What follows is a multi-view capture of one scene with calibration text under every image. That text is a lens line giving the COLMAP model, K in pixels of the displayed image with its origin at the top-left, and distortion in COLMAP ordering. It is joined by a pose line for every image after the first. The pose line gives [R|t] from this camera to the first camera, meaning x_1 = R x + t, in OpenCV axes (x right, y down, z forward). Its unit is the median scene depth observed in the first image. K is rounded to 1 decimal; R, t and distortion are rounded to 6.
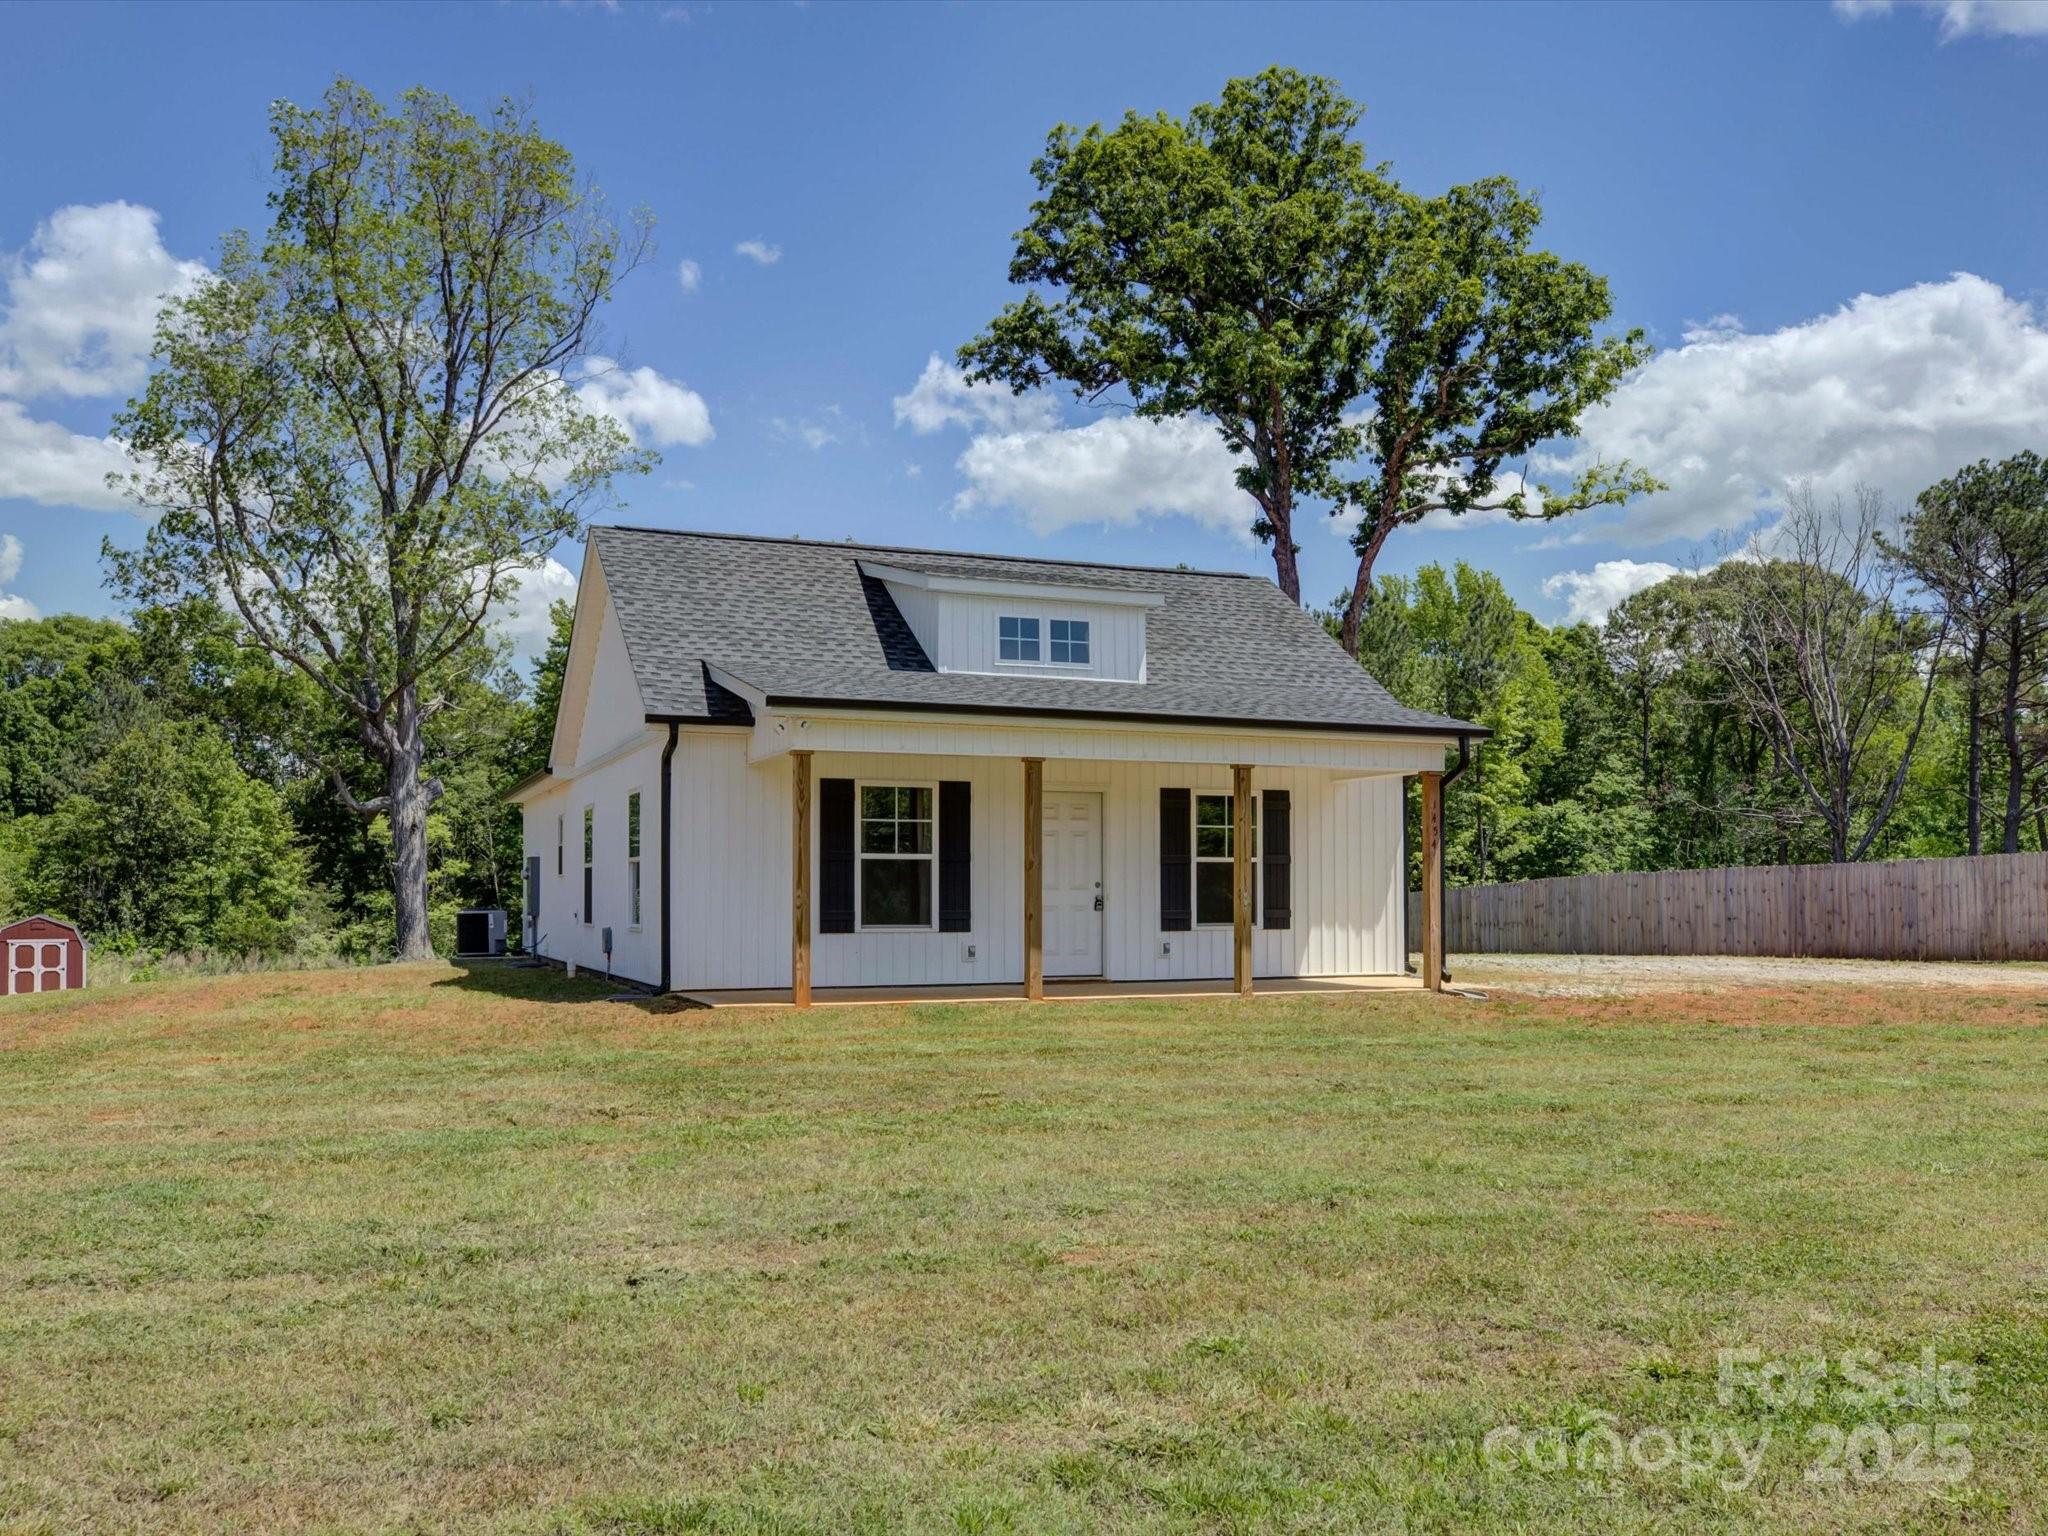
lens RADIAL K [[1746.9, 0, 1081.5], [0, 1746.9, 886.2], [0, 0, 1]] dist [-0.001375, 0.000783]
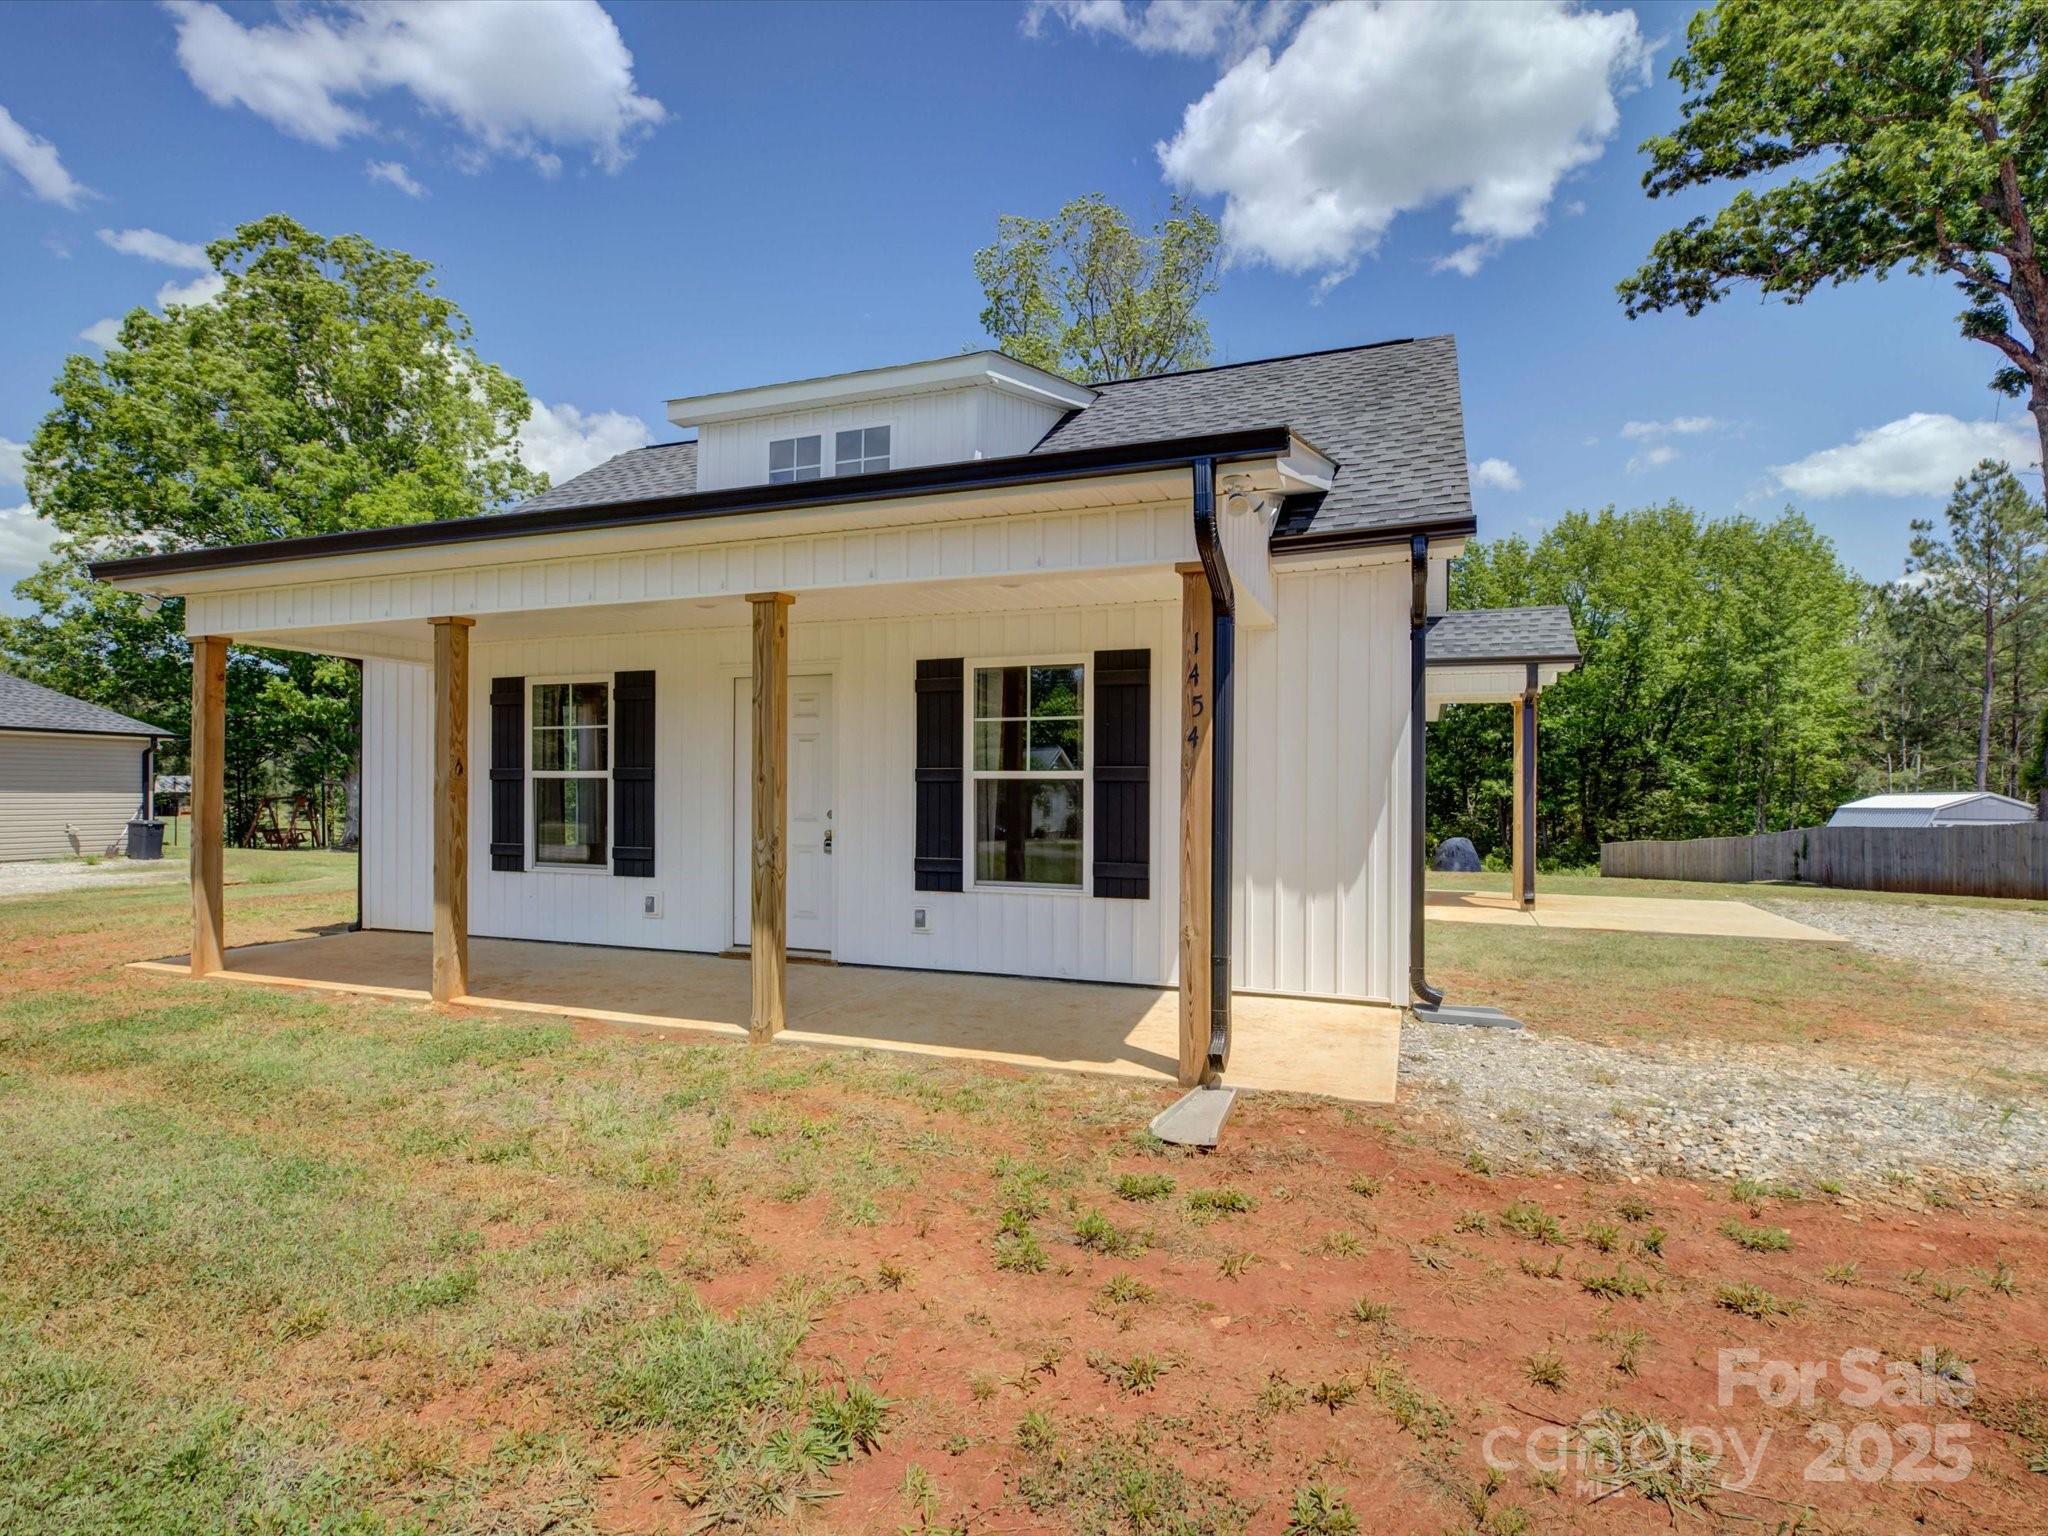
lens RADIAL K [[1069.0, 0, 1025.5], [0, 1069.0, 797.3], [0, 0, 1]] dist [0.002060, -0.000288]
pose [[0.713971, 0.008134, -0.700128, 0.155110], [-0.001745, 0.999950, 0.009838, -0.005057], [0.700173, -0.005803, 0.713950, 0.344573]]
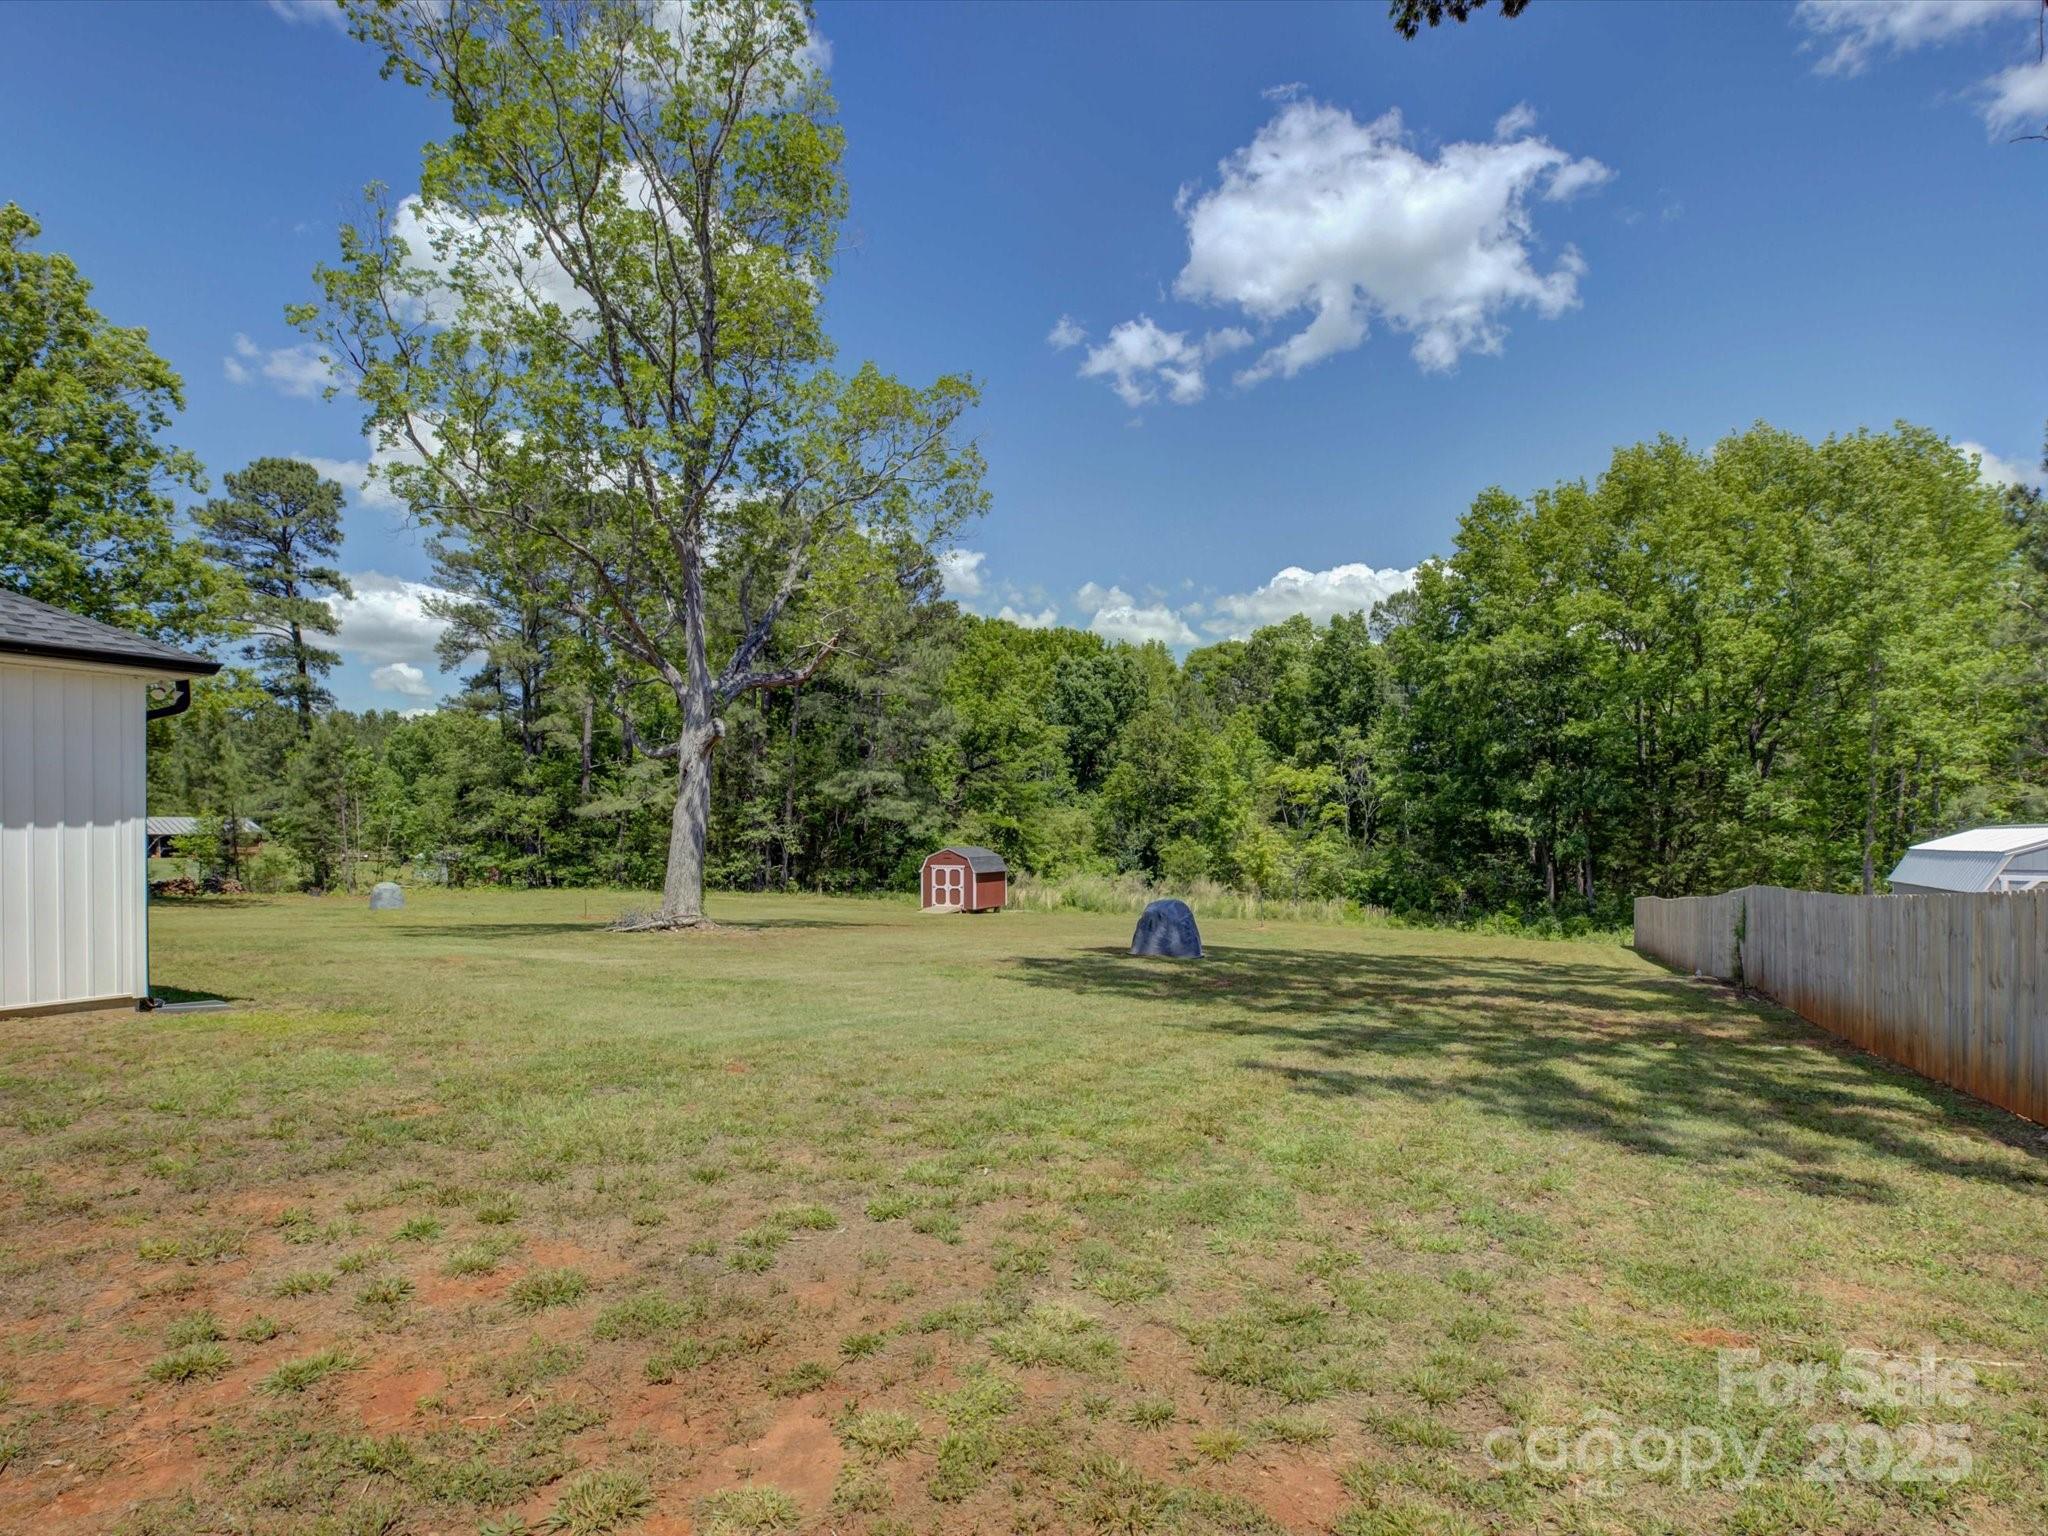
lens RADIAL K [[1102.9, 0, 1028.4], [0, 1102.9, 835.4], [0, 0, 1]] dist [-0.025677, -0.000166]
pose [[0.567095, 0.007150, -0.823621, 0.222270], [0.002816, 0.999940, 0.010620, -0.003009], [0.823648, -0.008342, 0.567041, 0.798609]]
